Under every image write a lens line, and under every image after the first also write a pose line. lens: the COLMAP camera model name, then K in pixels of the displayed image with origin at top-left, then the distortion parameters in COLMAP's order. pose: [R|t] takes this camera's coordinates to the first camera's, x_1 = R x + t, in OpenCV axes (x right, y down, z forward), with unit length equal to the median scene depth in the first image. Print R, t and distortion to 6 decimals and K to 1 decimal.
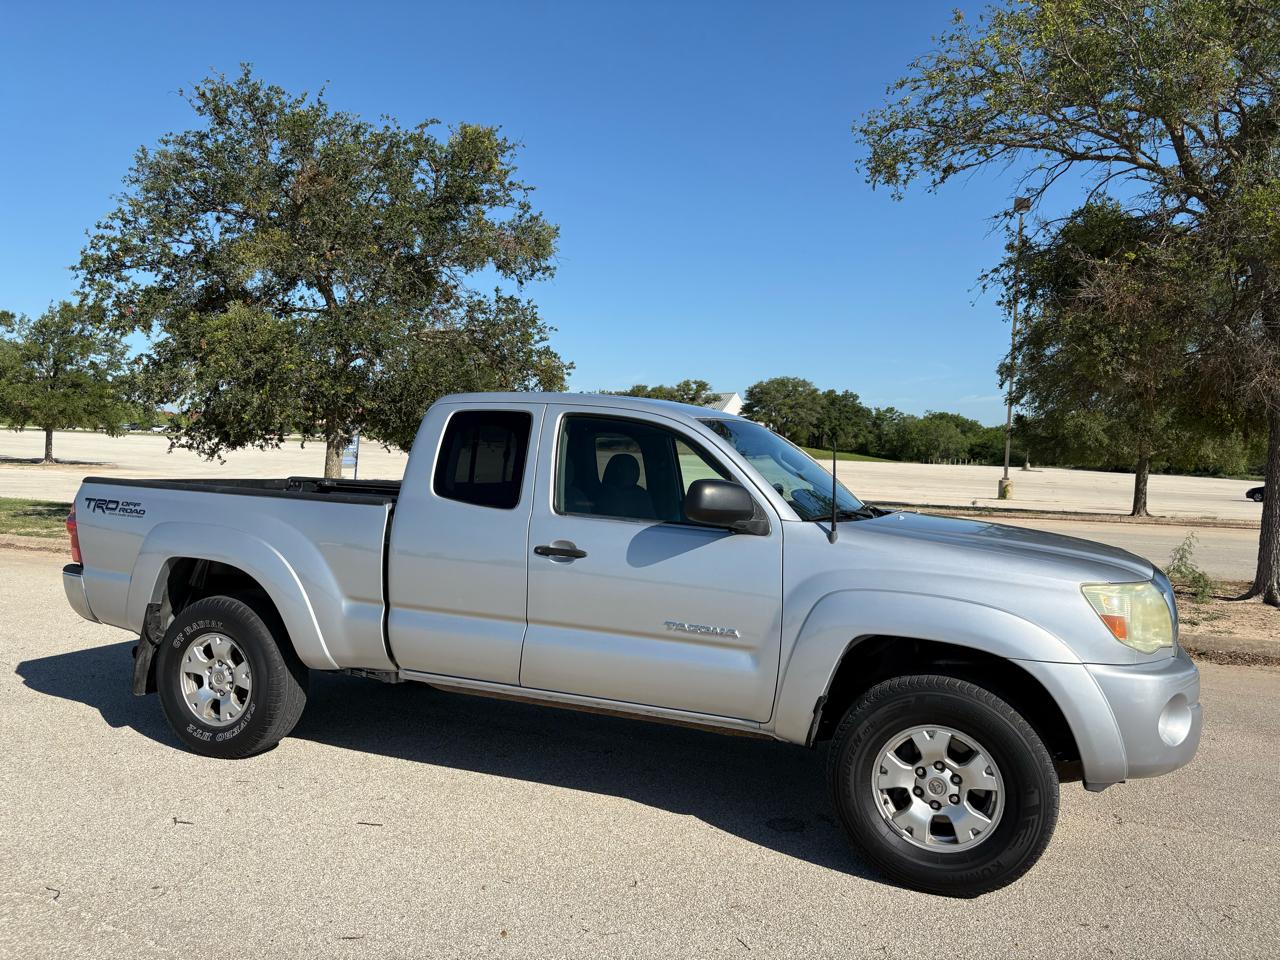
lens RADIAL K [[978.3, 0, 639.2], [0, 978.3, 483.3], [0, 0, 1]] dist [0.020431, -0.006938]
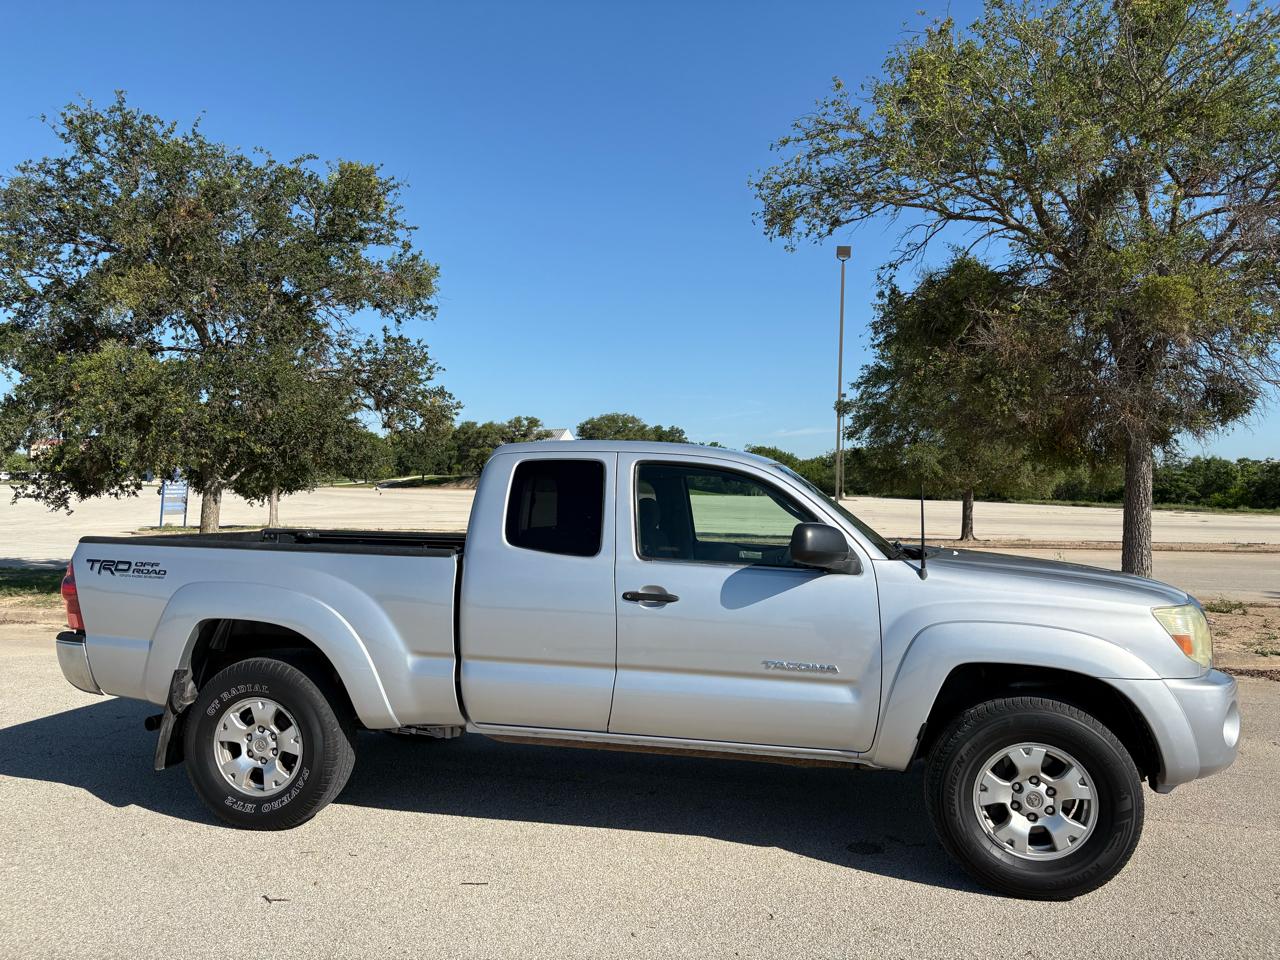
lens RADIAL K [[978.4, 0, 640.0], [0, 978.4, 480.0], [0, 0, 1]] dist [0.024128, -0.008897]
pose [[0.983678, -0.018944, 0.178935, -0.230849], [0.026044, 0.998960, -0.037414, -0.012276], [-0.178040, 0.041464, 0.983149, -0.009606]]
